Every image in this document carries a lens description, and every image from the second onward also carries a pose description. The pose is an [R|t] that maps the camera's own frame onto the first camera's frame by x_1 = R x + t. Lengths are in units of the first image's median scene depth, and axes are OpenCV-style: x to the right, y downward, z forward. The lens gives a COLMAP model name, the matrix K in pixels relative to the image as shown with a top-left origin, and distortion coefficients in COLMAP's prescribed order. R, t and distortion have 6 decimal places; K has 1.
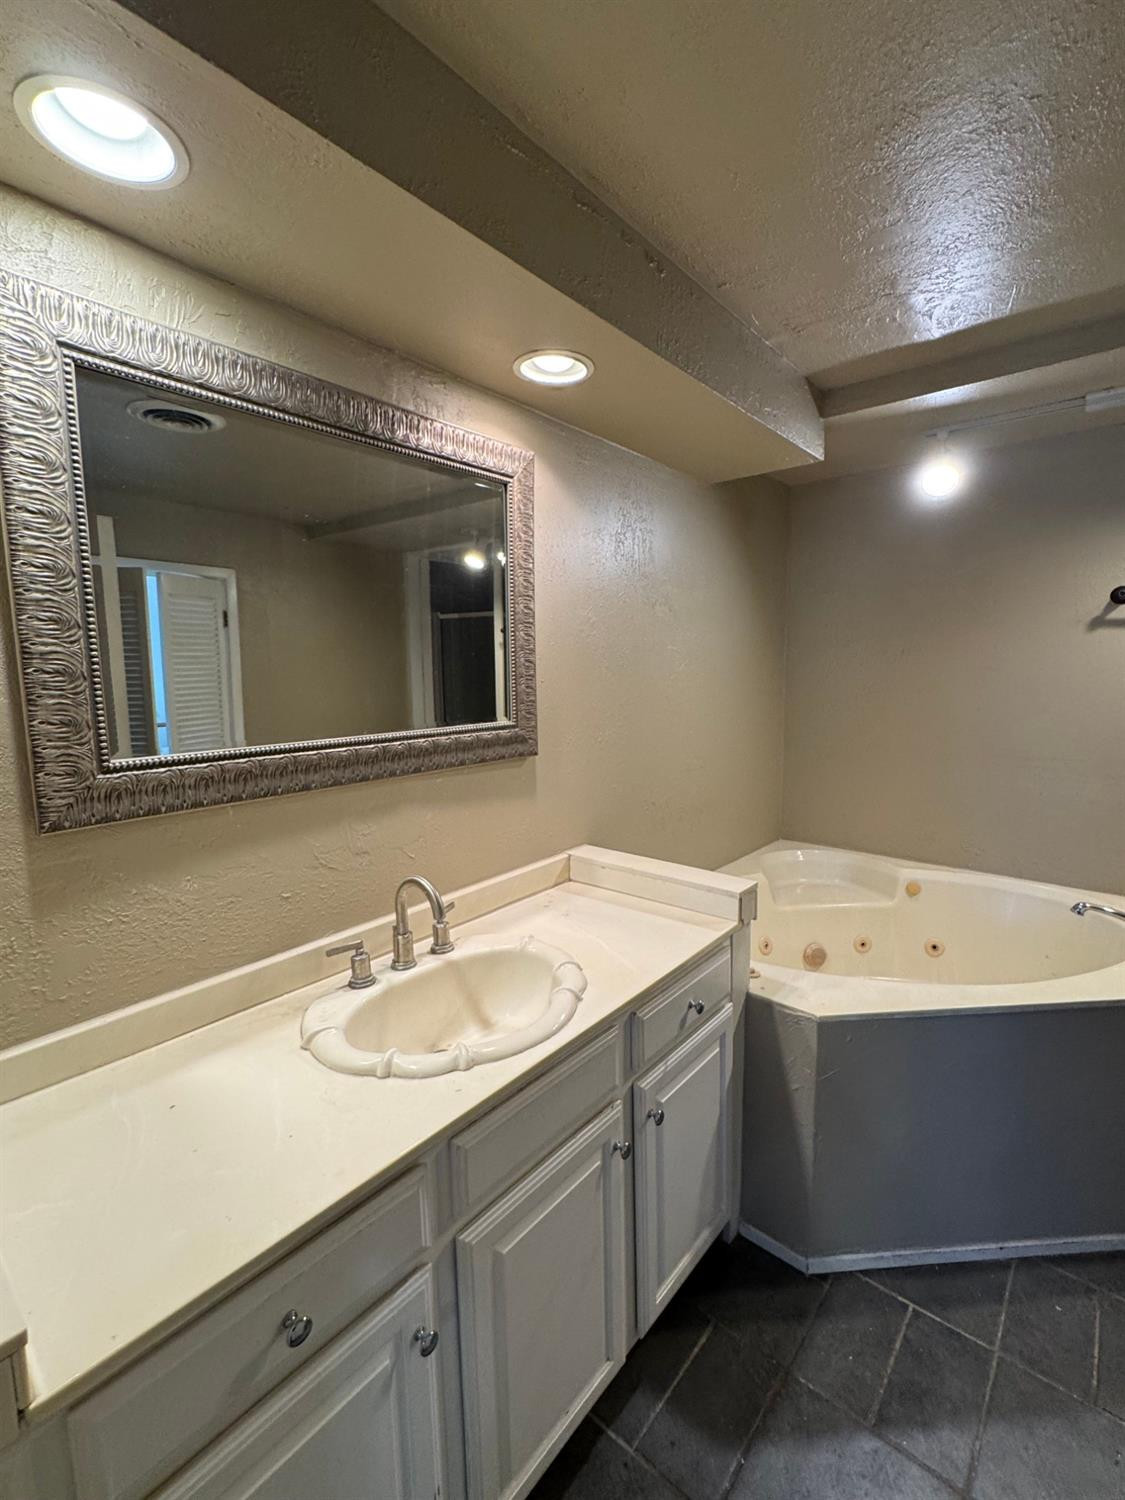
lens RADIAL K [[659.6, 0, 564.8], [0, 659.6, 749.0], [0, 0, 1]] dist [-0.003076, 0.000242]
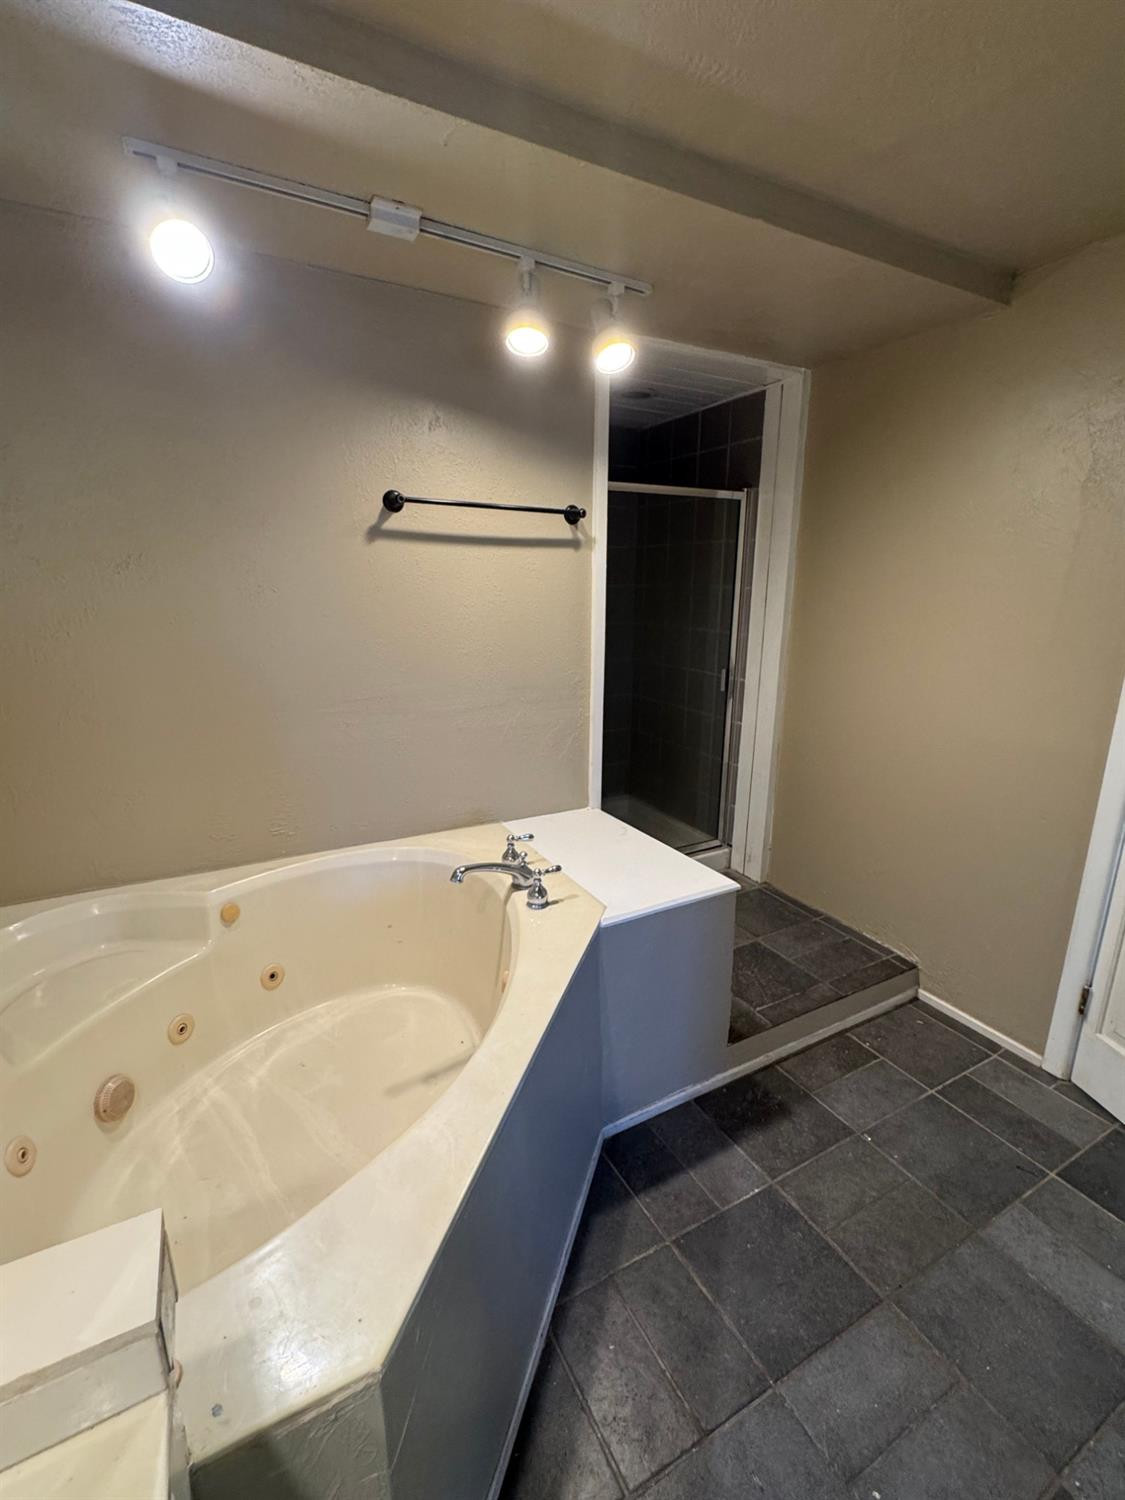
lens RADIAL K [[659.6, 0, 572.5], [0, 659.6, 749.1], [0, 0, 1]] dist [-0.003076, 0.000242]
pose [[0.353985, -0.212098, 0.910884, 0.066045], [0.104467, 0.976818, 0.186853, -0.047379], [-0.929398, 0.029014, 0.367936, 0.415008]]
